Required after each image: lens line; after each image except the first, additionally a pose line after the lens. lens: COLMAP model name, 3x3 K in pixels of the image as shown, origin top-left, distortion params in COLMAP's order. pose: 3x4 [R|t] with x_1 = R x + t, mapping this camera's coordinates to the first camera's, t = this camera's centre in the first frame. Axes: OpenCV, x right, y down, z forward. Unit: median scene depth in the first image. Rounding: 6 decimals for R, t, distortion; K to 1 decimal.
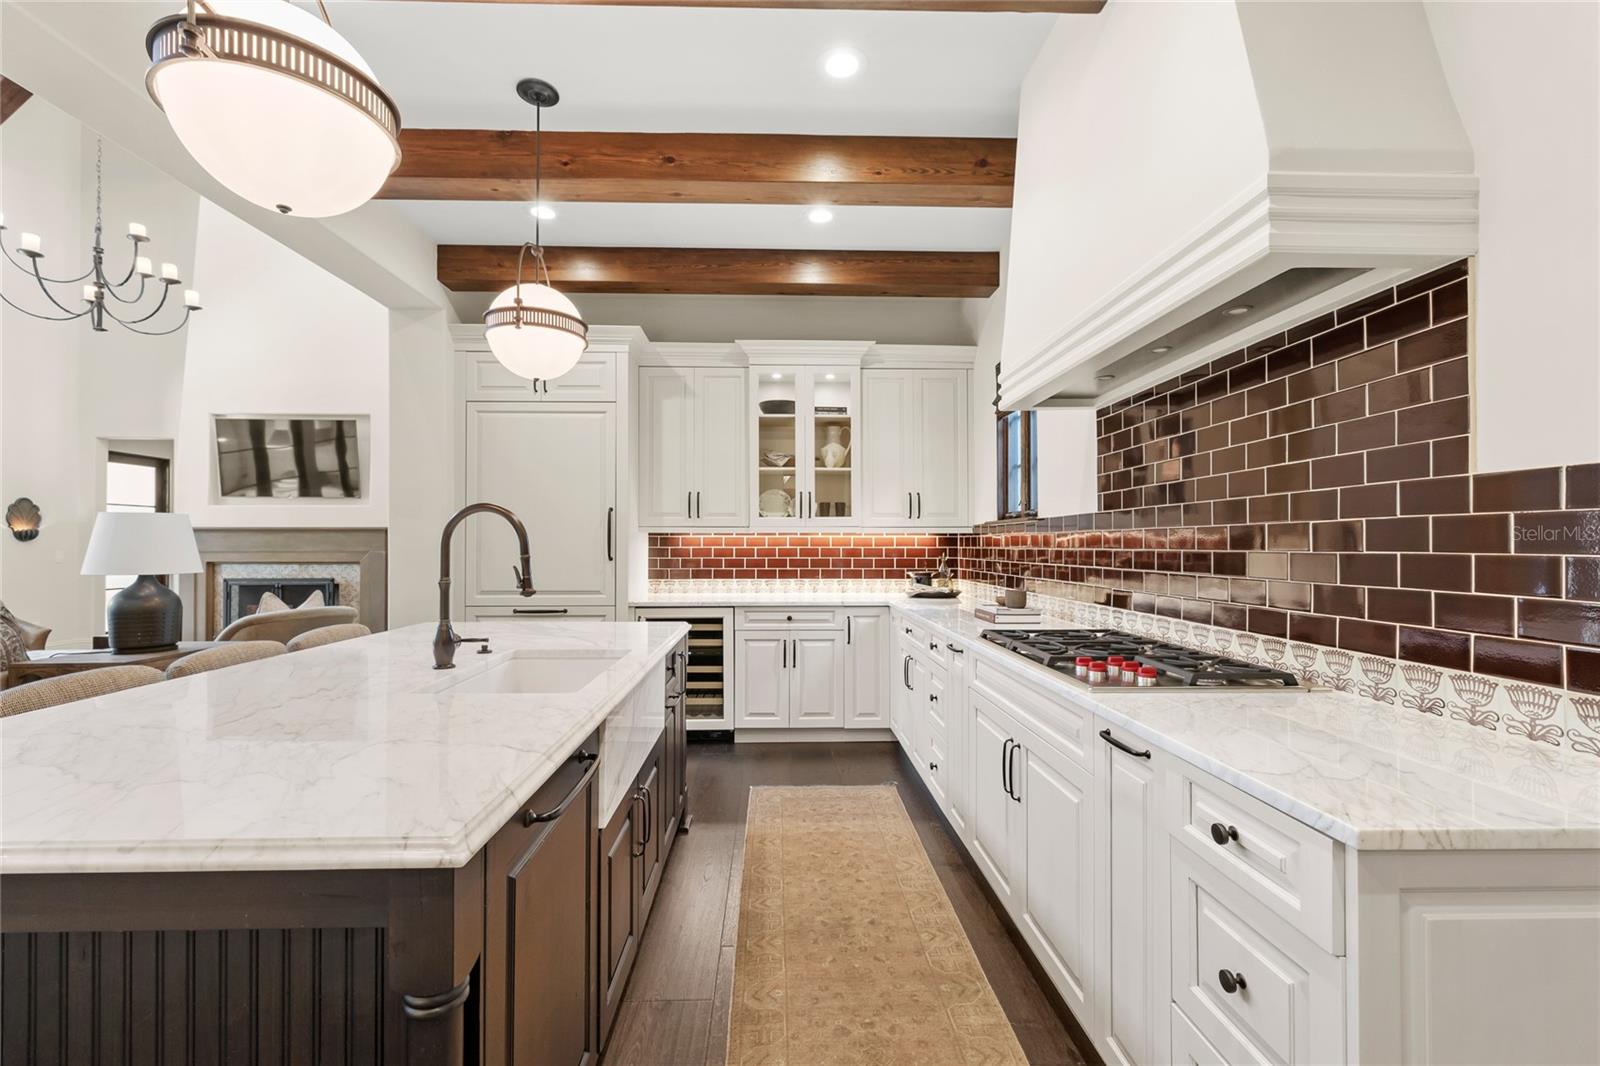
lens RADIAL K [[677.6, 0, 787.0], [0, 677.6, 540.1], [0, 0, 1]] dist [0.000202, 0.000526]
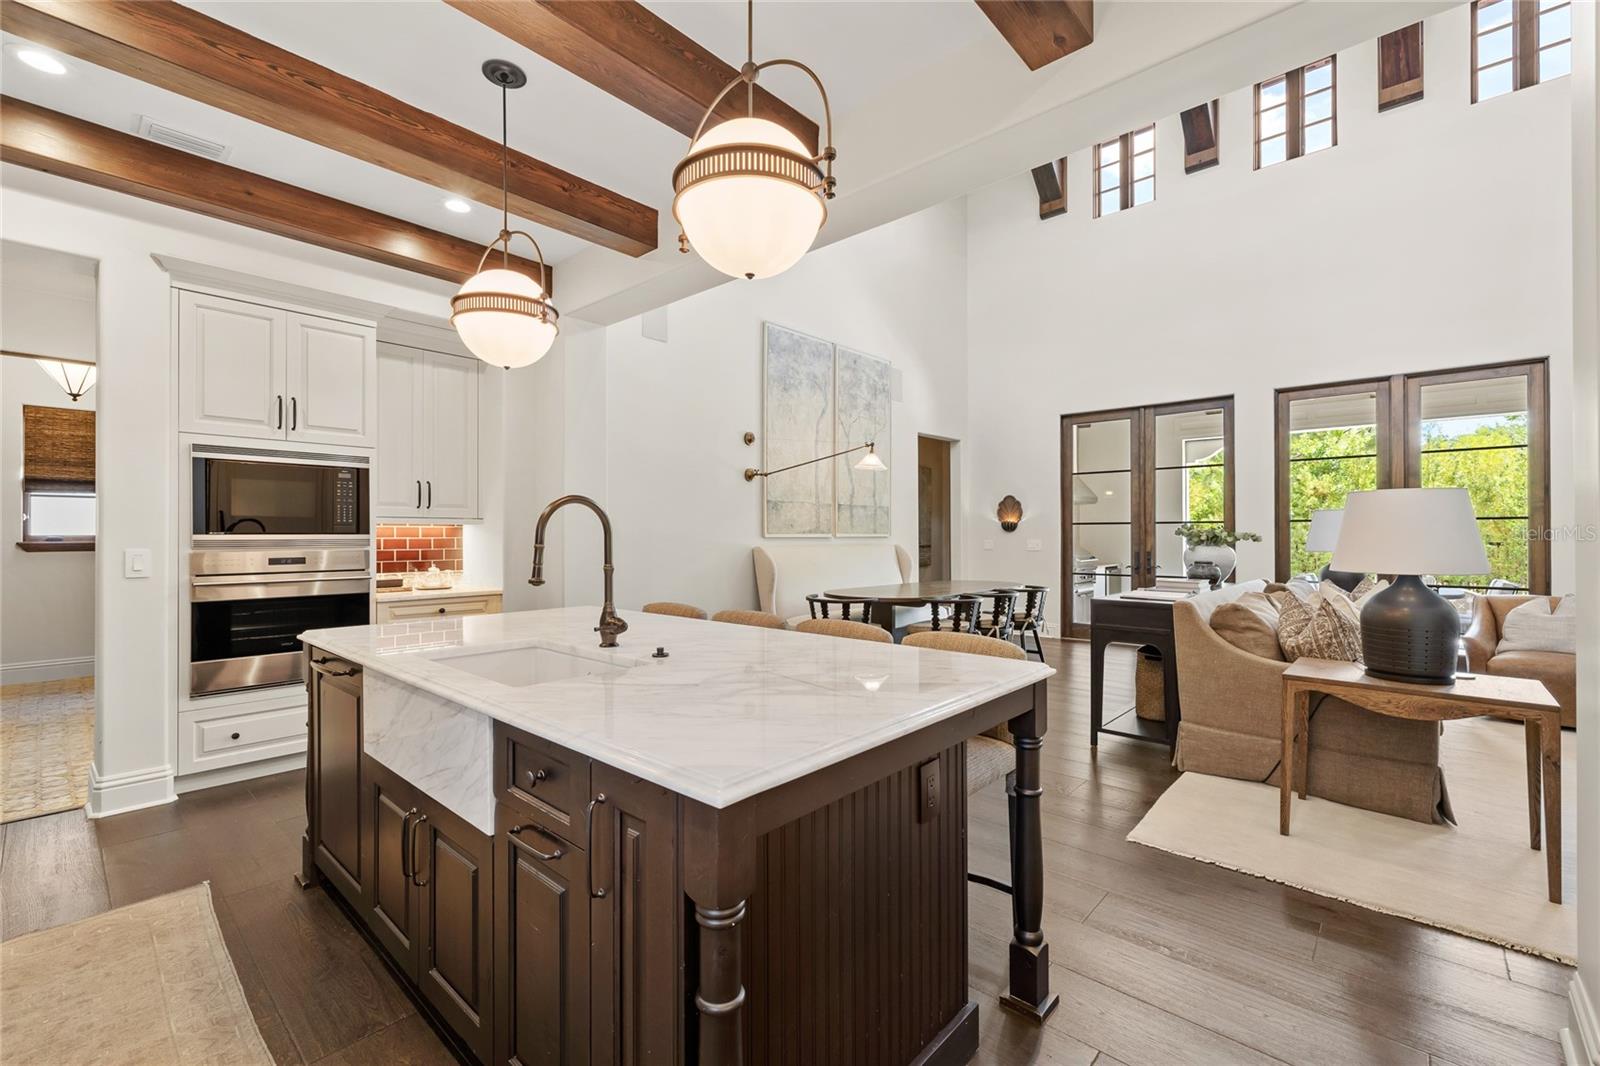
lens RADIAL K [[677.6, 0, 795.9], [0, 677.6, 530.1], [0, 0, 1]] dist [0.000202, 0.000526]
pose [[-0.689490, -0.003646, -0.724286, 0.037223], [0.006002, 0.999924, -0.010747, 0.005984], [0.724271, -0.011757, -0.689415, 0.898024]]
